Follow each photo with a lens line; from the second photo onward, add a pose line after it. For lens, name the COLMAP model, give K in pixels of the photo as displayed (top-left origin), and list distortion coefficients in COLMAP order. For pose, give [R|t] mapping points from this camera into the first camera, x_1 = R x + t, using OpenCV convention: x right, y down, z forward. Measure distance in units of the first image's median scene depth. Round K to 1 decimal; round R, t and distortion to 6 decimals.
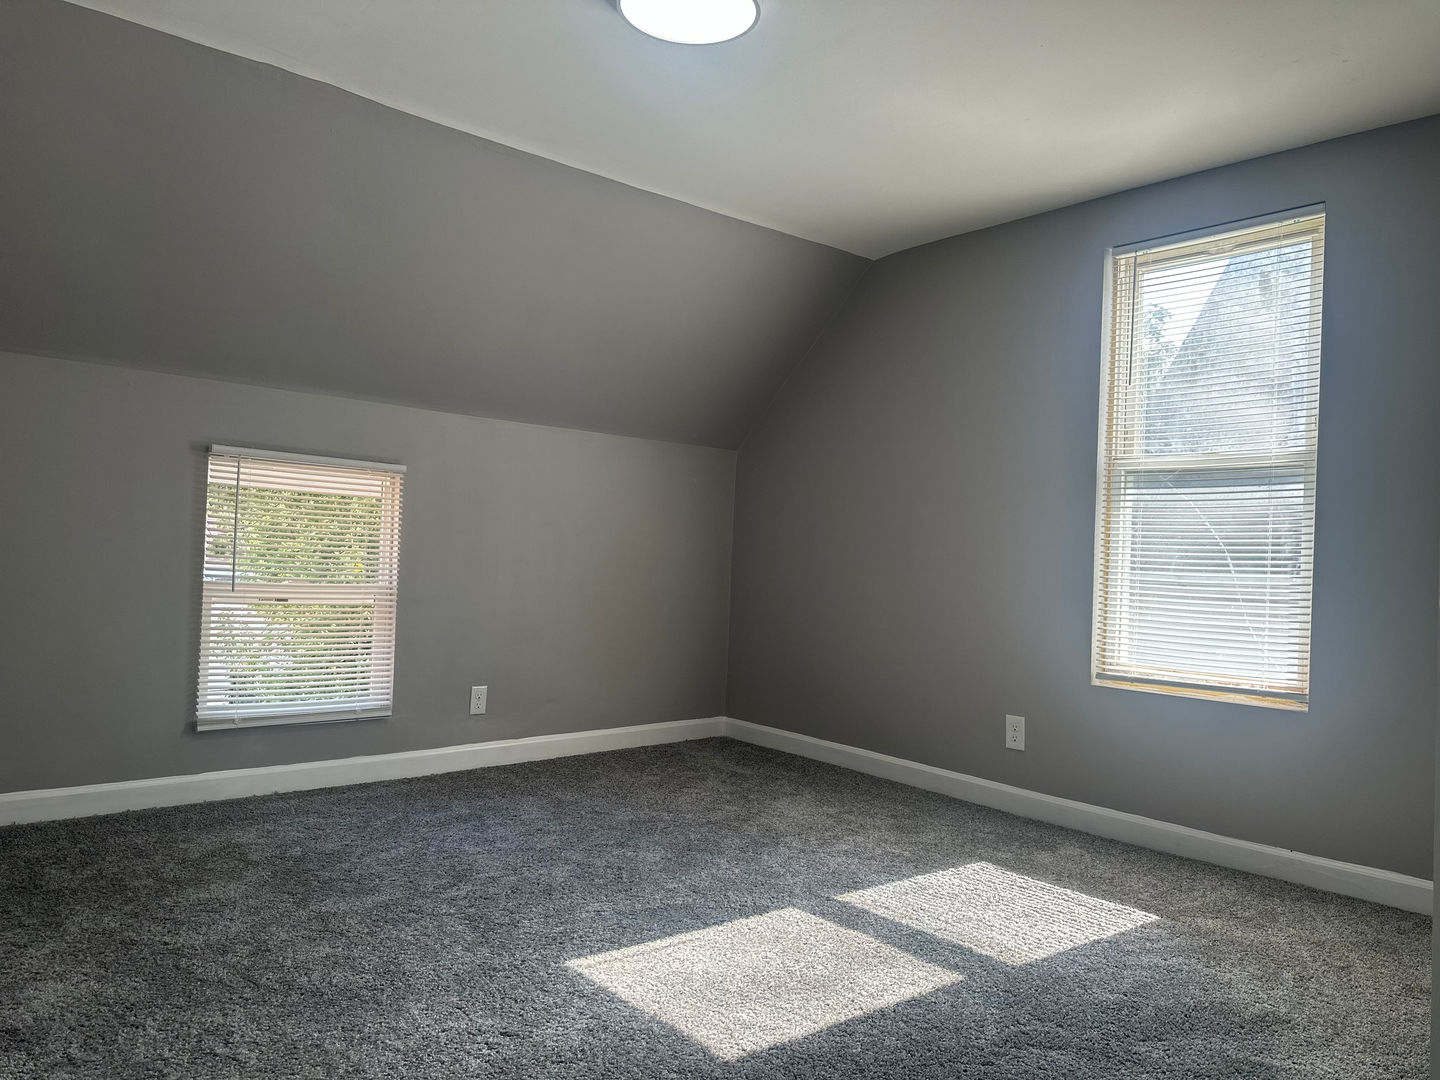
lens RADIAL K [[1014.1, 0, 720.0], [0, 1014.1, 540.0], [0, 0, 1]] dist [0.080688, -0.099924]
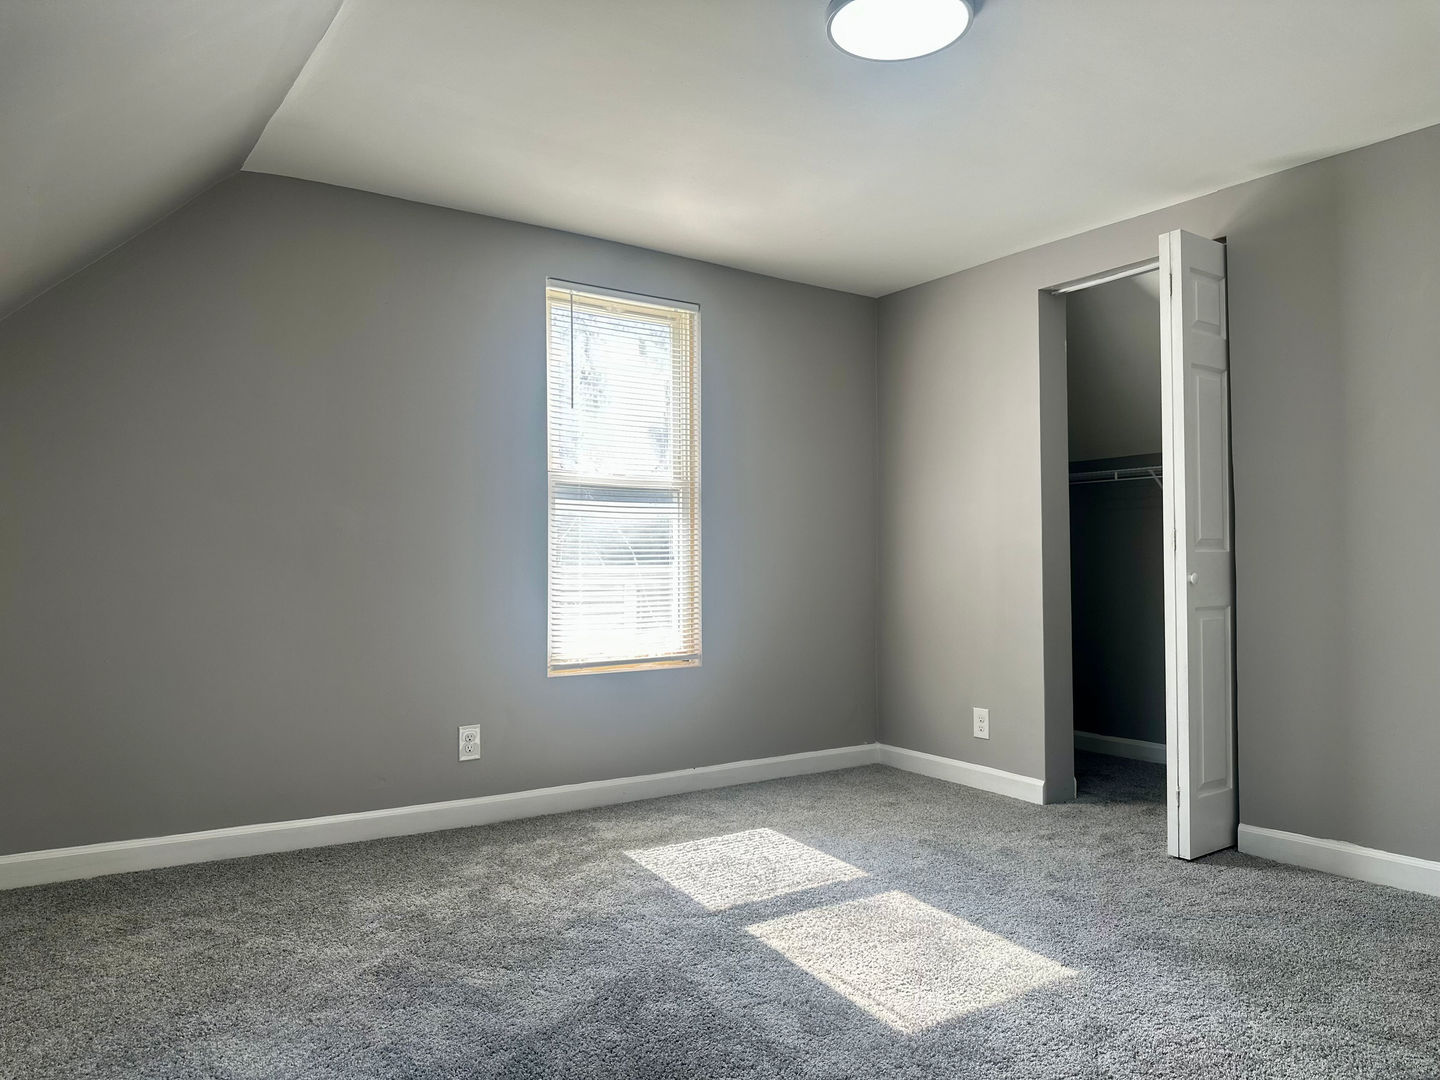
lens RADIAL K [[1014.1, 0, 720.0], [0, 1014.1, 540.0], [0, 0, 1]] dist [0.080688, -0.099924]
pose [[0.111940, -0.007591, 0.993686, -0.746636], [-0.011001, 0.999900, 0.008878, -0.017737], [-0.993654, -0.011925, 0.111846, 0.756241]]
